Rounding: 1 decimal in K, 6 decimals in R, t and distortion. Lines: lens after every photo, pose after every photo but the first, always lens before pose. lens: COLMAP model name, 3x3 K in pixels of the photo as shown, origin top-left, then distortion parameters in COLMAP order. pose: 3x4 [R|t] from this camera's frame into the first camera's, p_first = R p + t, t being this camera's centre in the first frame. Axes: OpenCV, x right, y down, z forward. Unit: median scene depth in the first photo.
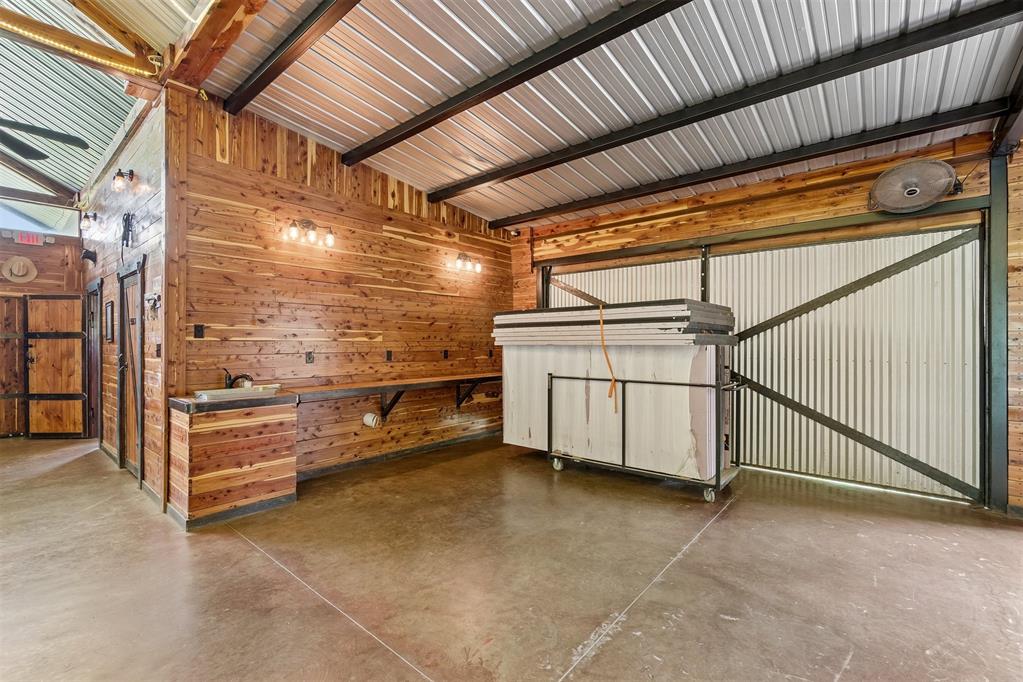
lens RADIAL K [[440.9, 0, 513.8], [0, 440.9, 341.3], [0, 0, 1]] dist [-0.006929, 0.001213]
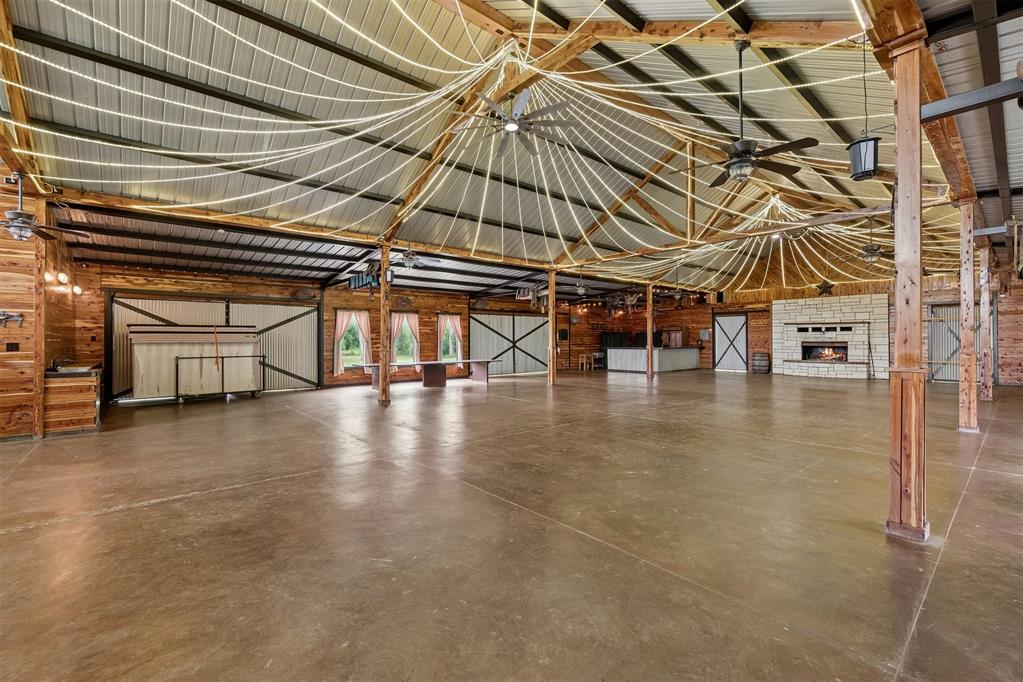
lens RADIAL K [[440.9, 0, 509.6], [0, 440.9, 336.8], [0, 0, 1]] dist [-0.006929, 0.001213]
pose [[0.169070, 0.006716, 0.985581, -1.262357], [0.003325, 0.999967, -0.007384, 0.001255], [-0.985598, 0.004526, 0.169042, -0.648335]]
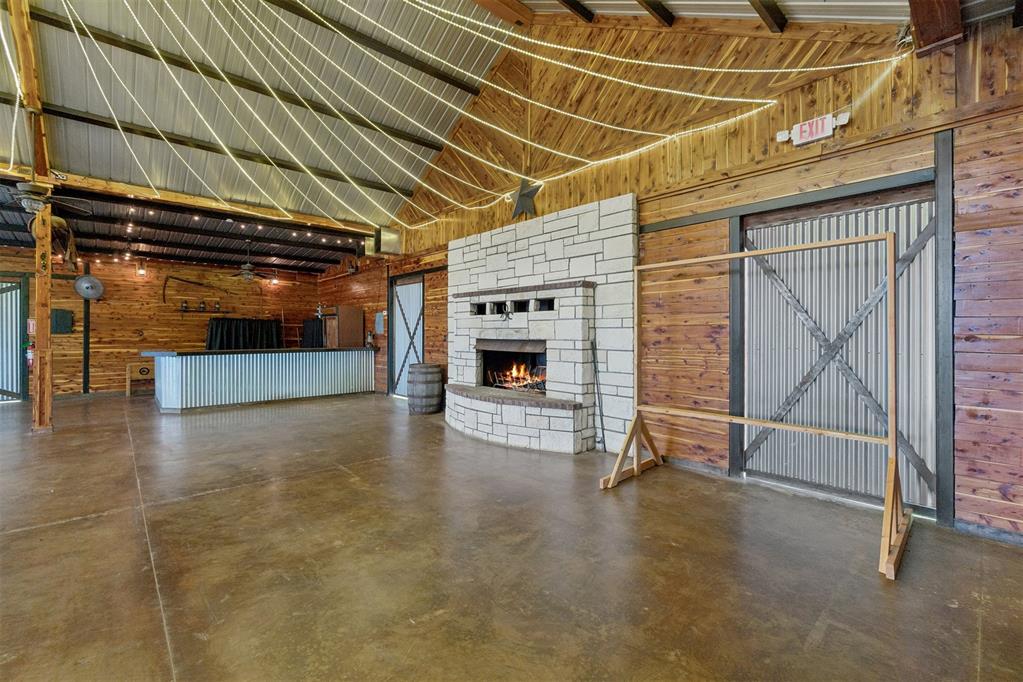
lens RADIAL K [[440.9, 0, 512.6], [0, 440.9, 329.7], [0, 0, 1]] dist [-0.006929, 0.001213]
pose [[0.133279, 0.008184, 0.991045, 0.651314], [0.000316, 0.999966, -0.008300, 0.002892], [-0.991078, 0.001420, 0.133272, -2.174748]]
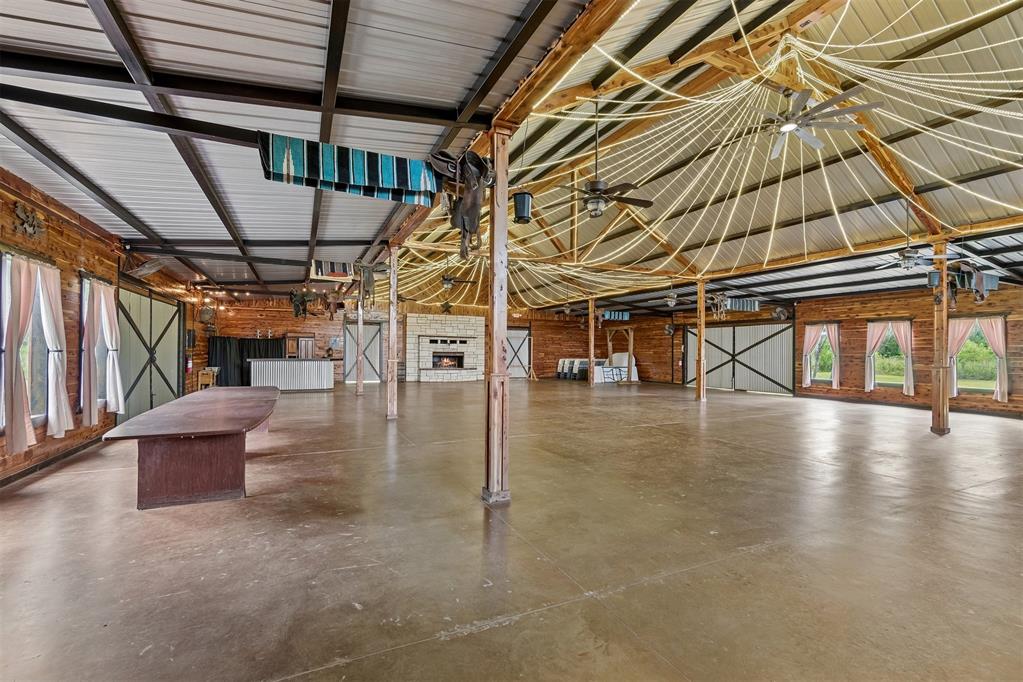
lens RADIAL K [[440.9, 0, 513.3], [0, 440.9, 346.5], [0, 0, 1]] dist [-0.006929, 0.001213]
pose [[-0.910644, -0.005544, 0.413156, -0.099563], [-0.010033, 0.999912, -0.008698, 0.000351], [-0.413071, -0.012066, -0.910619, 0.616618]]
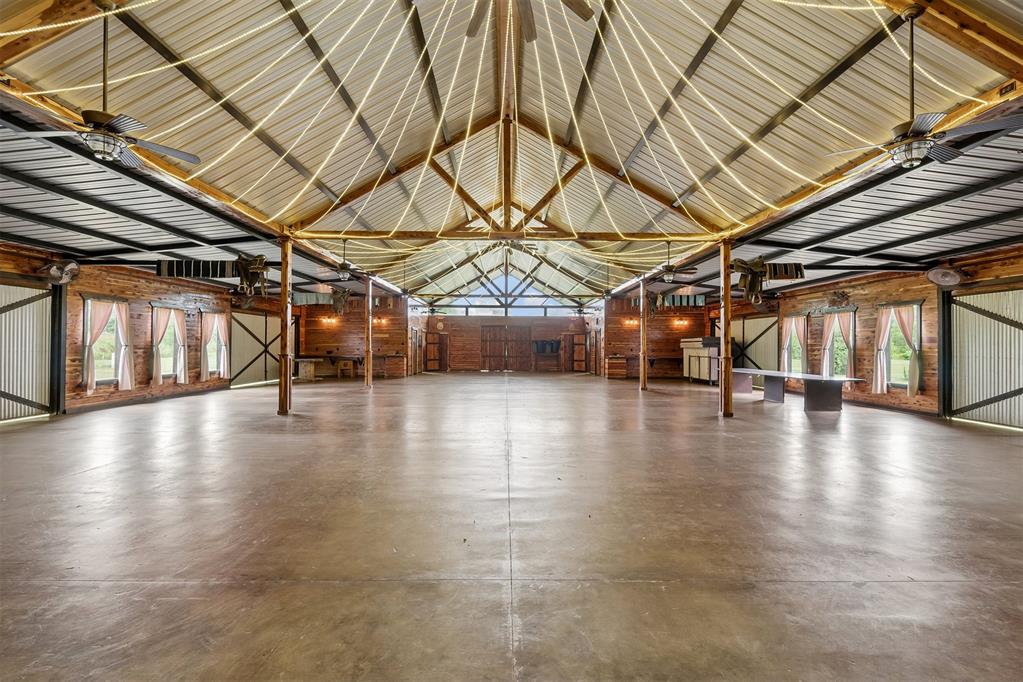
lens RADIAL K [[440.9, 0, 507.9], [0, 440.9, 341.7], [0, 0, 1]] dist [-0.006929, 0.001213]
pose [[0.643499, -0.003423, -0.765439, 1.445653], [-0.006234, 0.999933, -0.009712, 0.003410], [0.765422, 0.011022, 0.643435, -1.893512]]
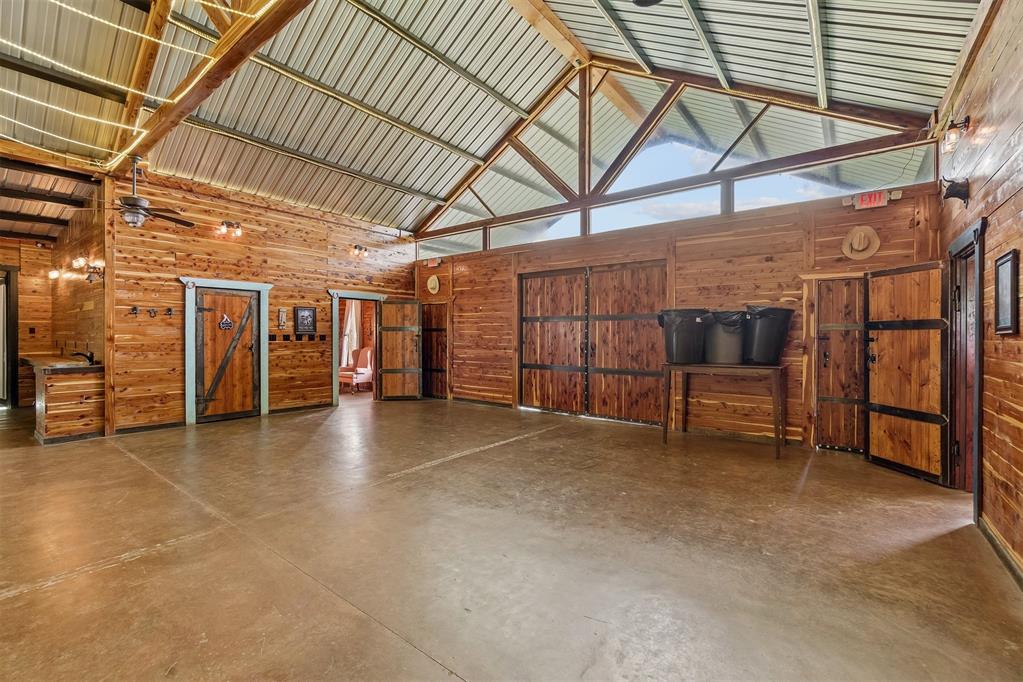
lens RADIAL K [[440.9, 0, 512.8], [0, 440.9, 336.7], [0, 0, 1]] dist [-0.006929, 0.001213]
pose [[0.043449, 0.006175, -0.999037, -0.374640], [-0.002276, 0.999979, 0.006082, 0.002456], [0.999053, 0.002009, 0.043462, 0.349354]]
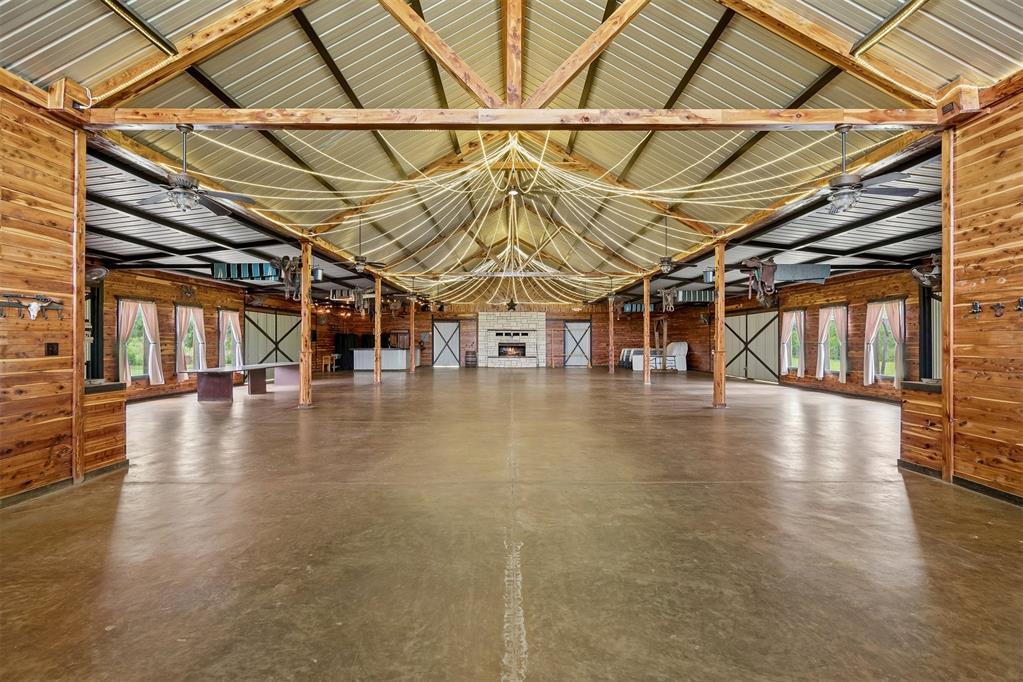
lens RADIAL K [[472.2, 0, 512.0], [0, 472.2, 338.1], [0, 0, 1]] dist [-0.010394, 0.000926]
pose [[-0.641793, 0.004775, 0.766863, -1.453694], [0.000006, 0.999981, -0.006221, 0.000903], [-0.766878, -0.003988, -0.641781, 0.525282]]
